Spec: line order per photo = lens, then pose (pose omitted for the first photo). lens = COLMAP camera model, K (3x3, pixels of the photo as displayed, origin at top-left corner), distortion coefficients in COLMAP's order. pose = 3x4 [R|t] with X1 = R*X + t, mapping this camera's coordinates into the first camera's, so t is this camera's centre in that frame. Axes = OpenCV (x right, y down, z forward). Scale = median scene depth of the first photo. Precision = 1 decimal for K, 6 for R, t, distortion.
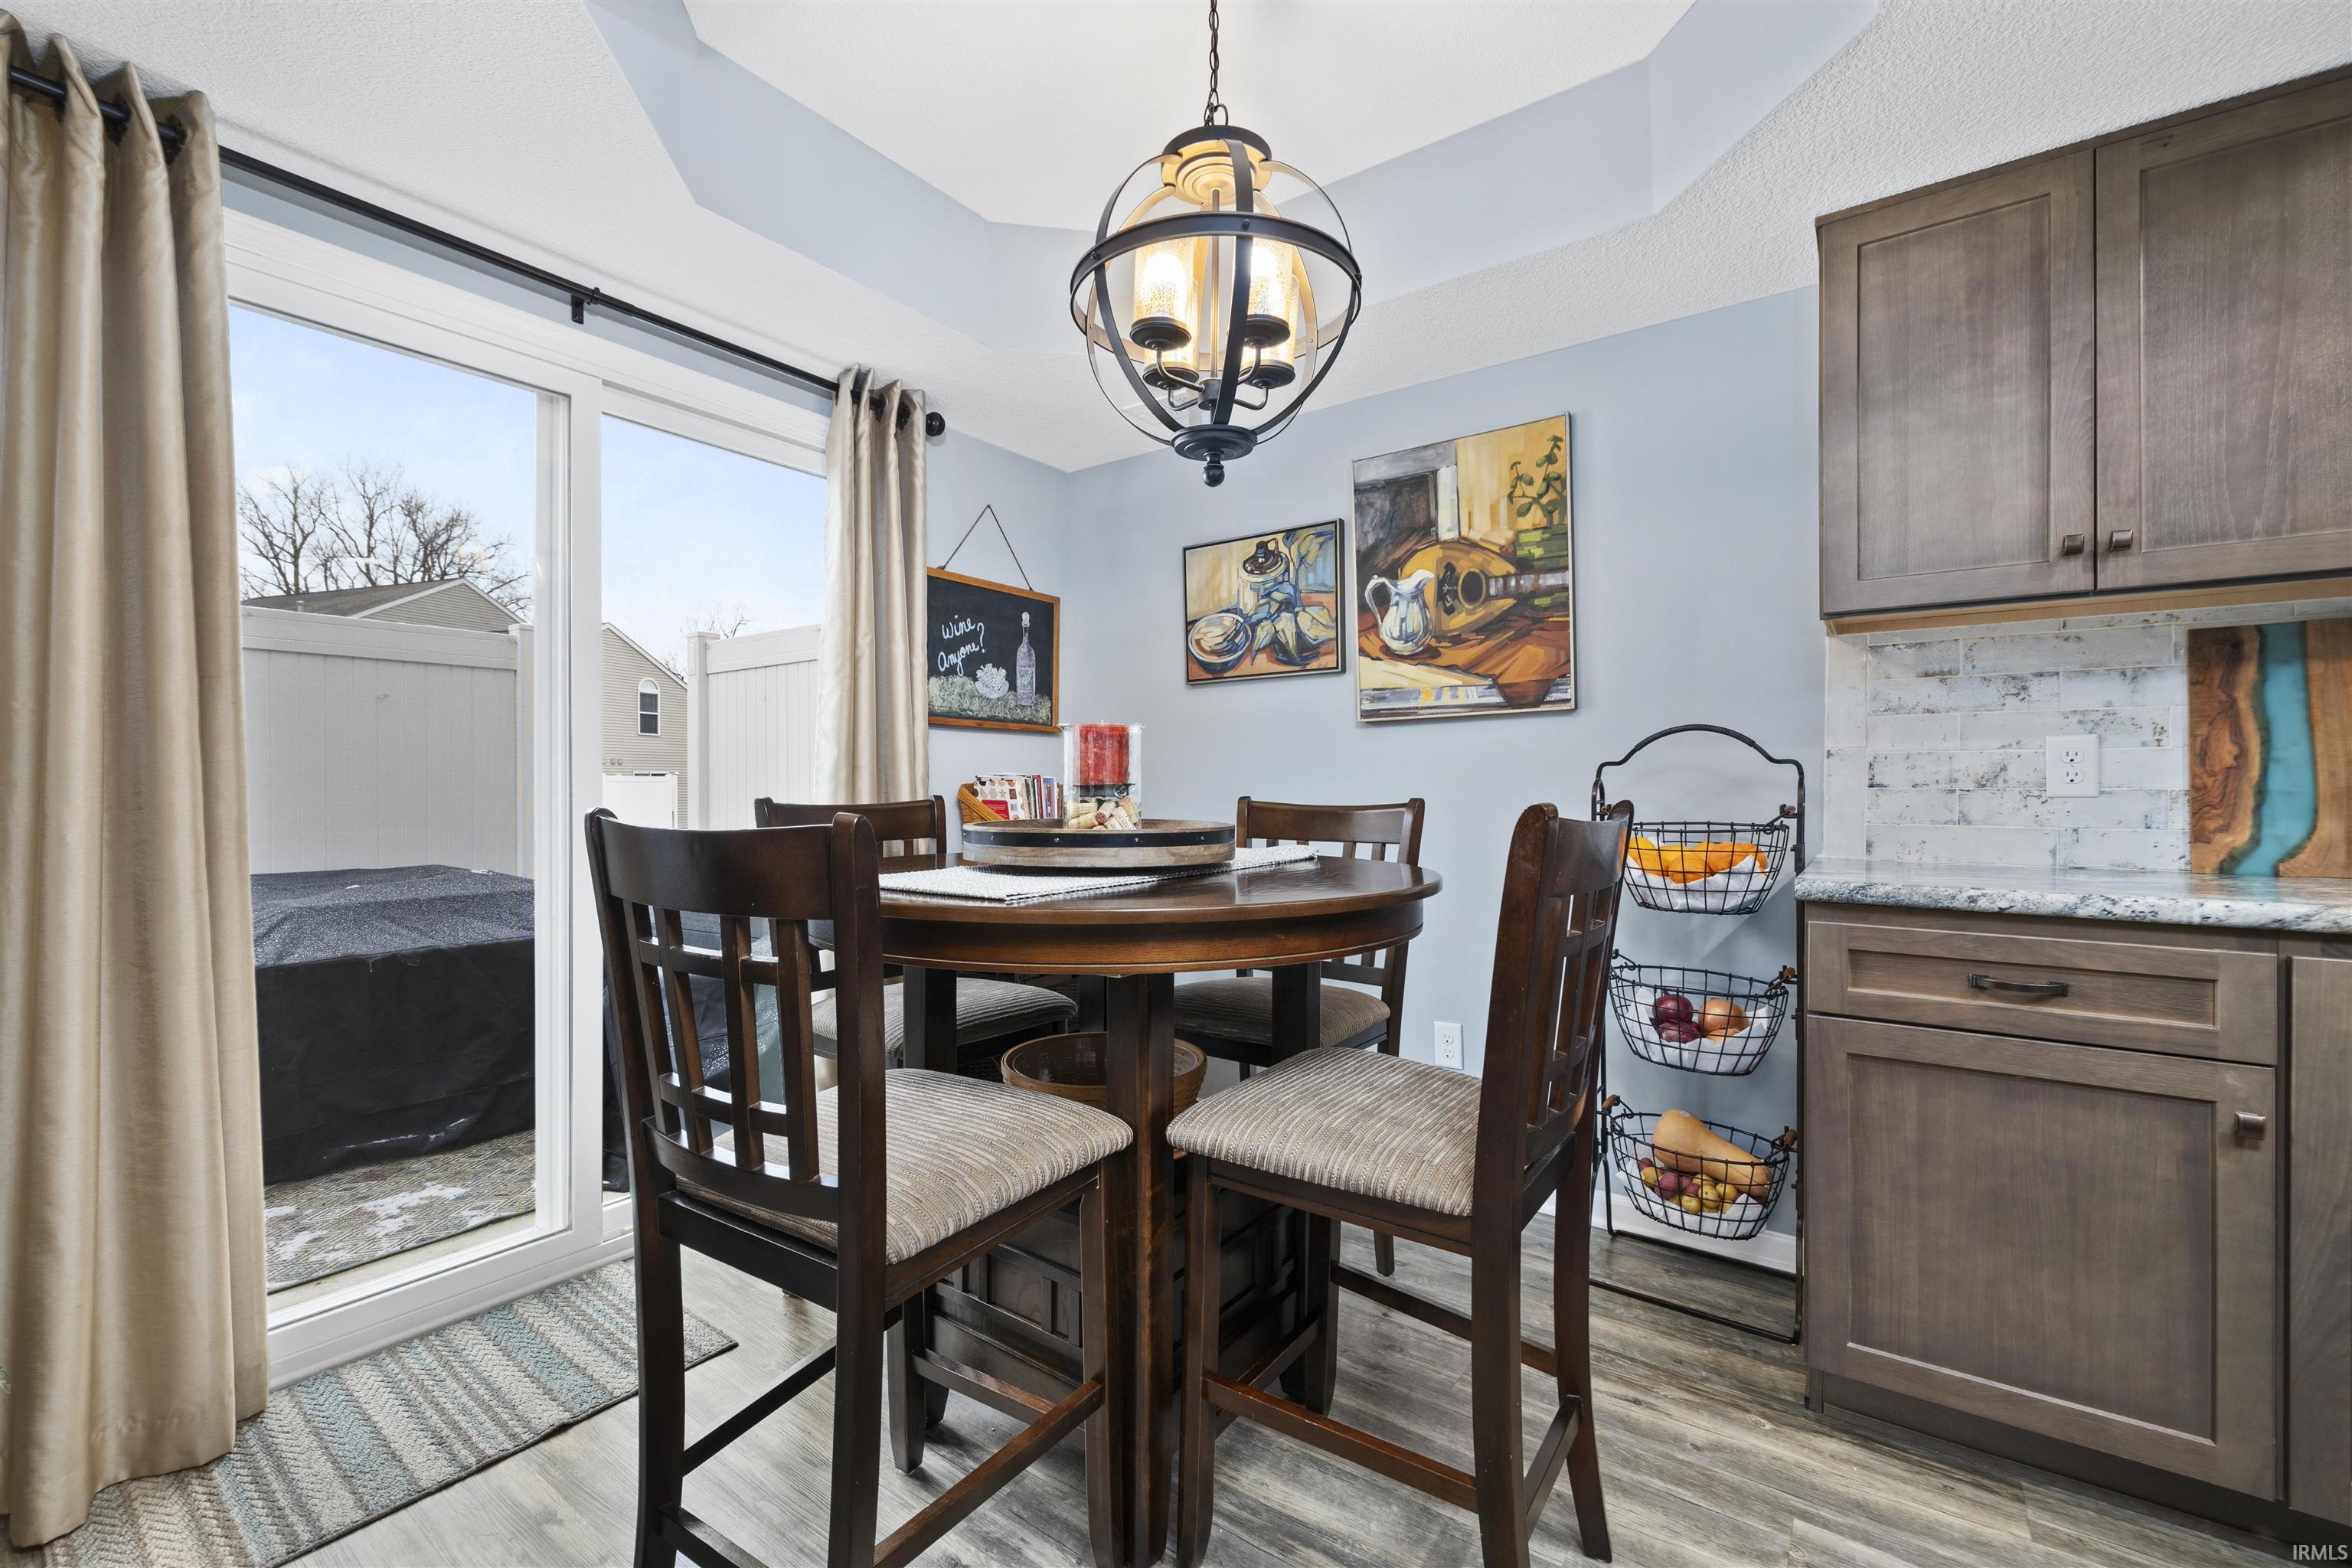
lens RADIAL K [[990.1, 0, 1163.8], [0, 990.1, 779.5], [0, 0, 1]] dist [-0.000796, -0.000122]
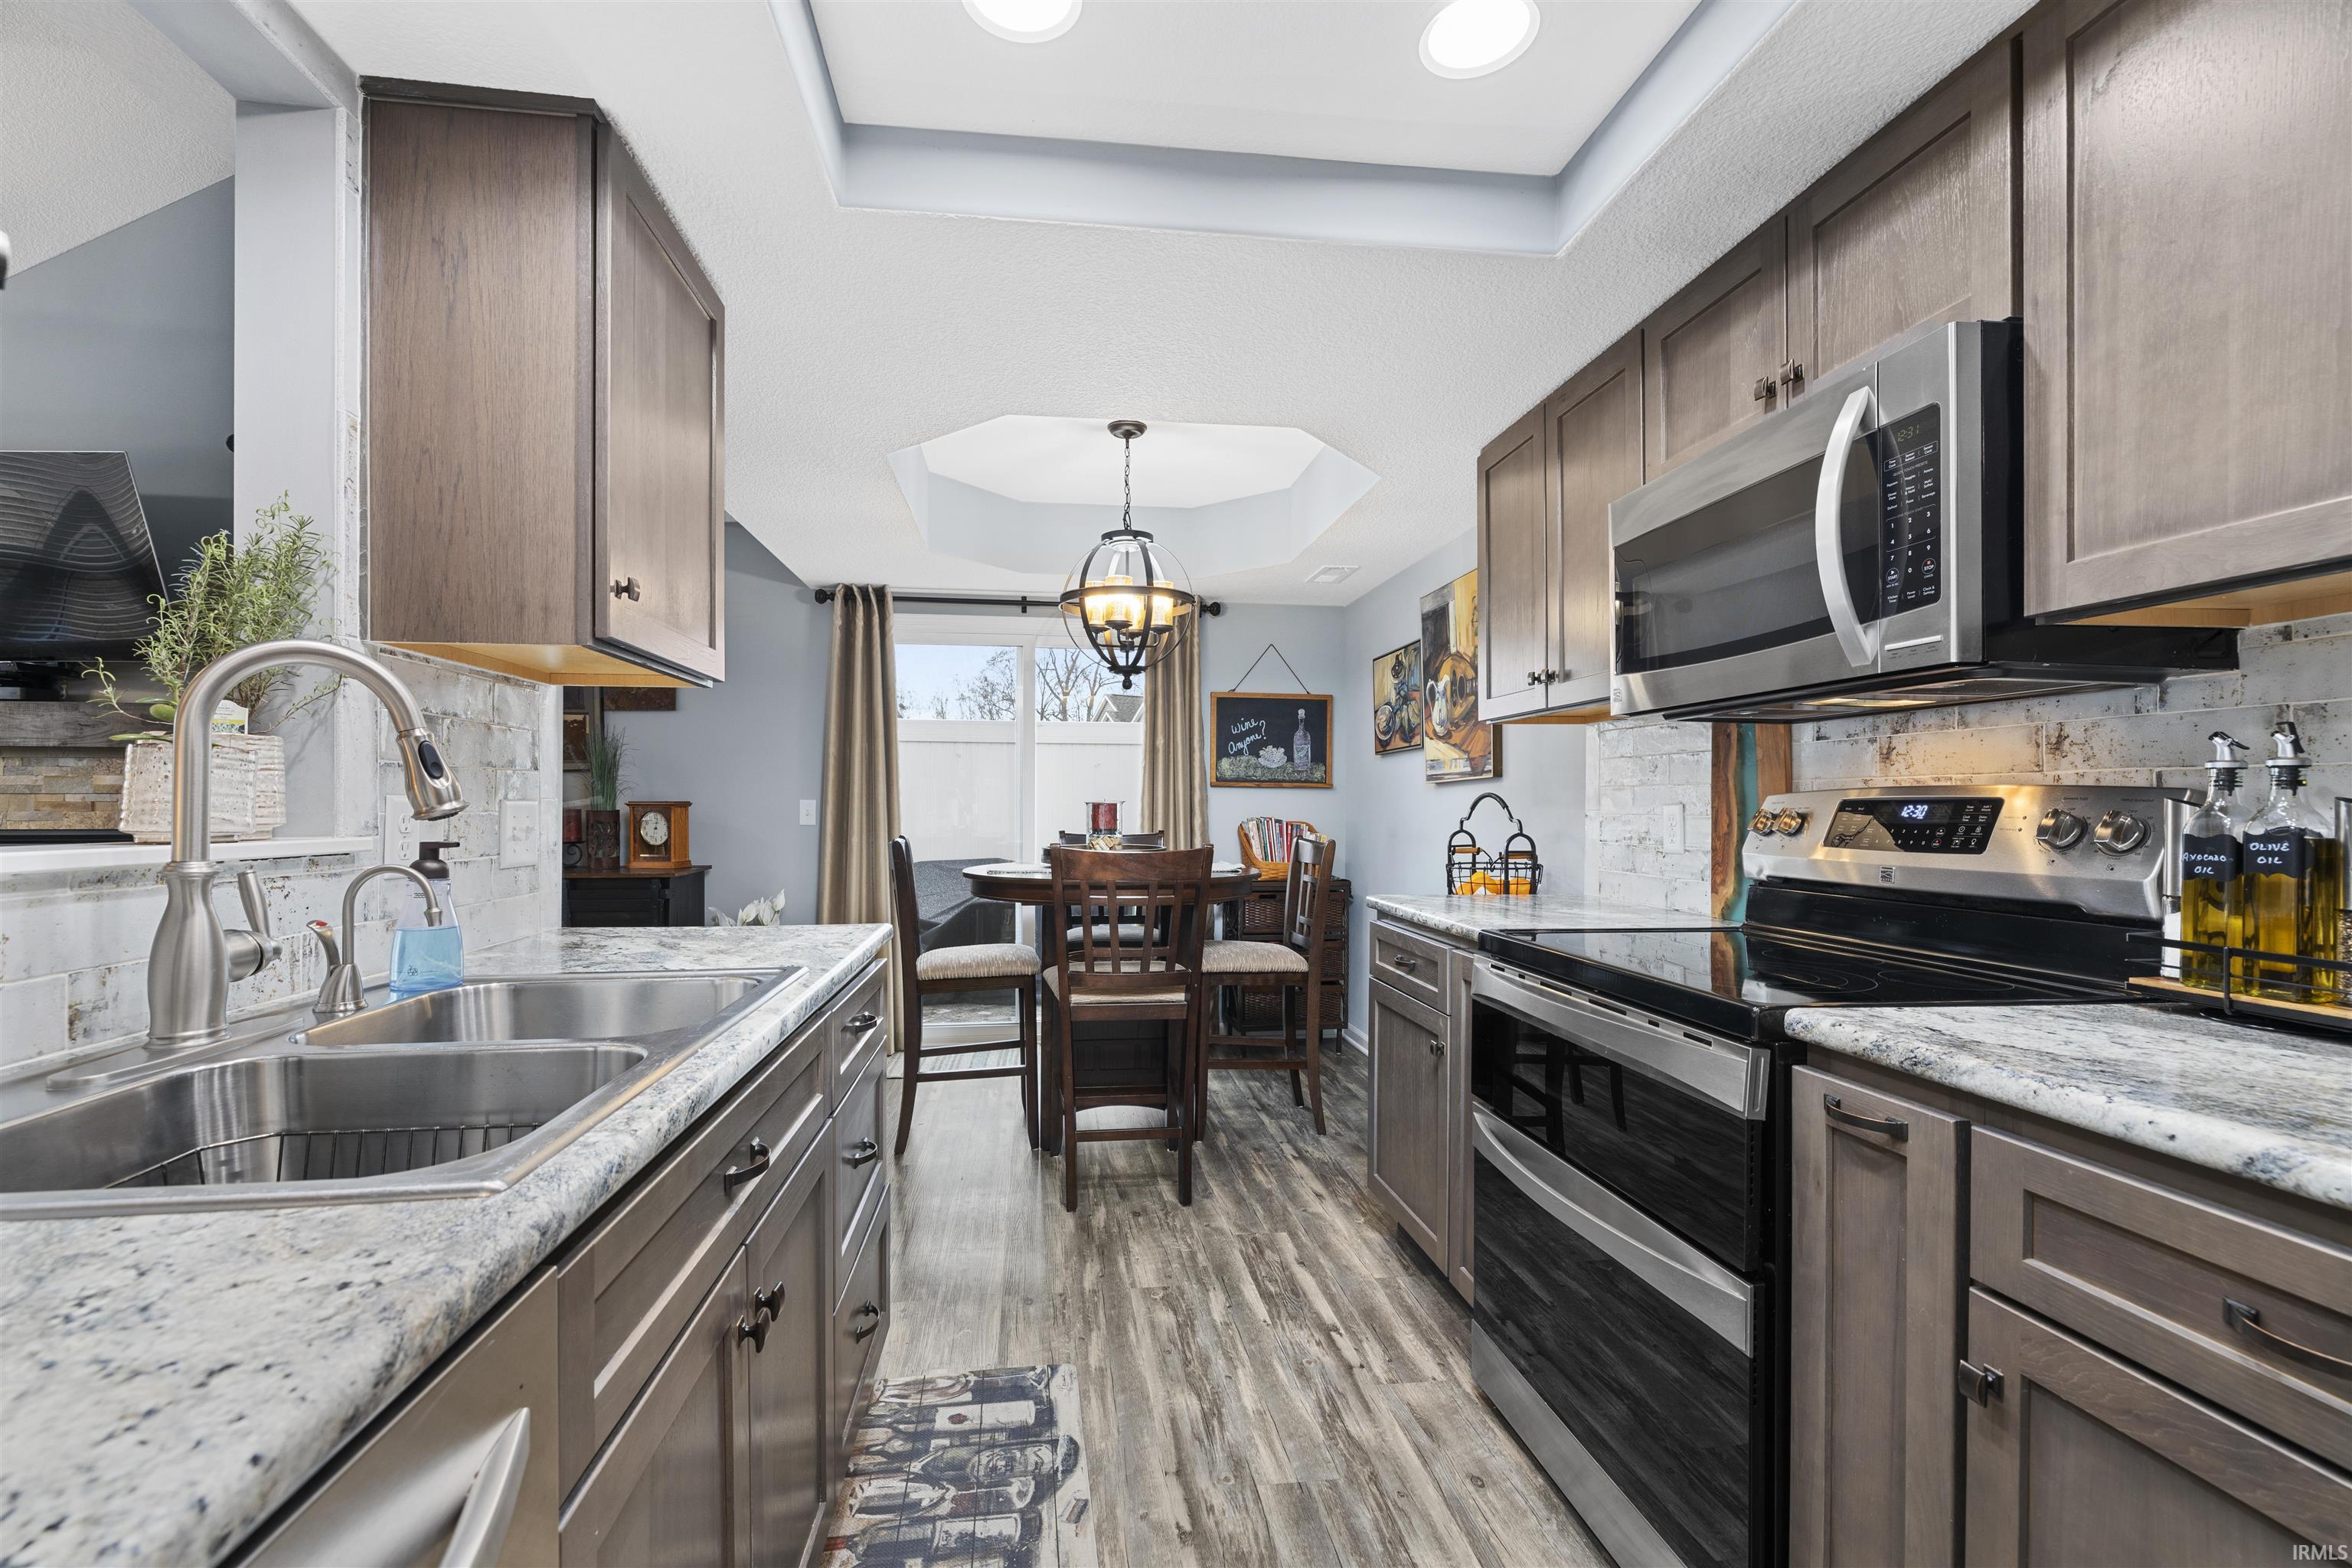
lens RADIAL K [[990.1, 0, 1163.8], [0, 990.1, 779.5], [0, 0, 1]] dist [-0.000796, -0.000122]
pose [[0.701778, -0.015794, -0.712221, 0.949816], [-0.001028, 0.999731, -0.023183, -0.031396], [0.712395, 0.017001, 0.701573, -0.251854]]
